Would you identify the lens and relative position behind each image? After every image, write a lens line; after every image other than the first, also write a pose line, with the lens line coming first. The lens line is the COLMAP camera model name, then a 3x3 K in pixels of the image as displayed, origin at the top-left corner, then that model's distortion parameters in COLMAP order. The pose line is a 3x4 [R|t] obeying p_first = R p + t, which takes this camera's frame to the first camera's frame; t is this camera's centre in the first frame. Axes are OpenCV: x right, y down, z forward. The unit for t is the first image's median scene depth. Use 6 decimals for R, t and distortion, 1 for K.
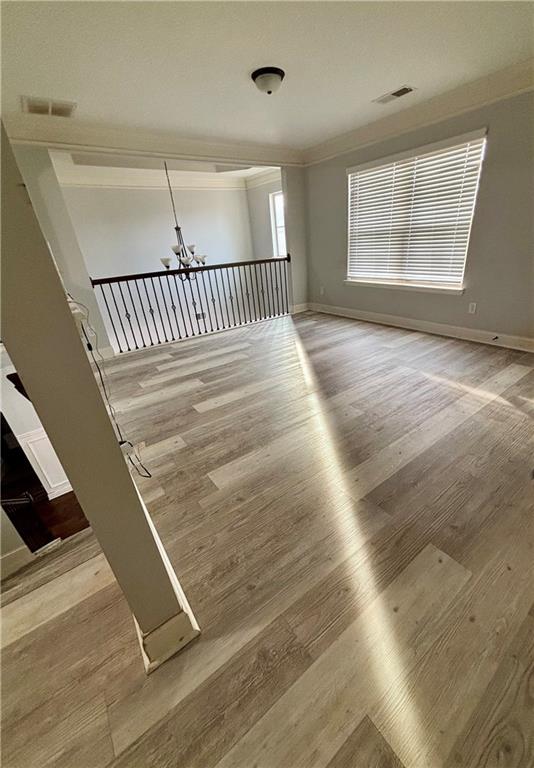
lens RADIAL K [[310.6, 0, 290.4], [0, 310.6, 387.3], [0, 0, 1]] dist [0.001292, 0.000192]
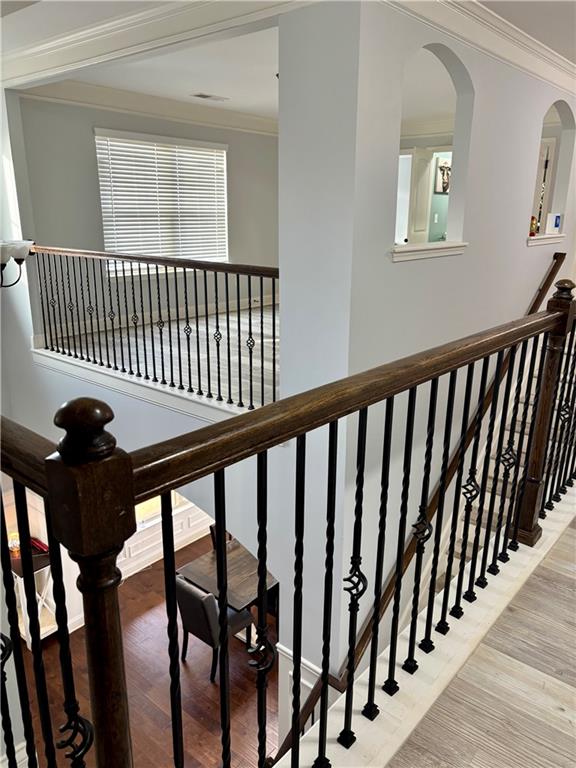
lens RADIAL K [[580.2, 0, 288.0], [0, 580.2, 384.0], [0, 0, 1]] dist [0.000307, 0.000130]
pose [[-0.216812, -0.217682, 0.951634, -1.653183], [0.427511, 0.855203, 0.293024, -0.493396], [-0.877626, 0.470365, -0.092357, 1.251130]]
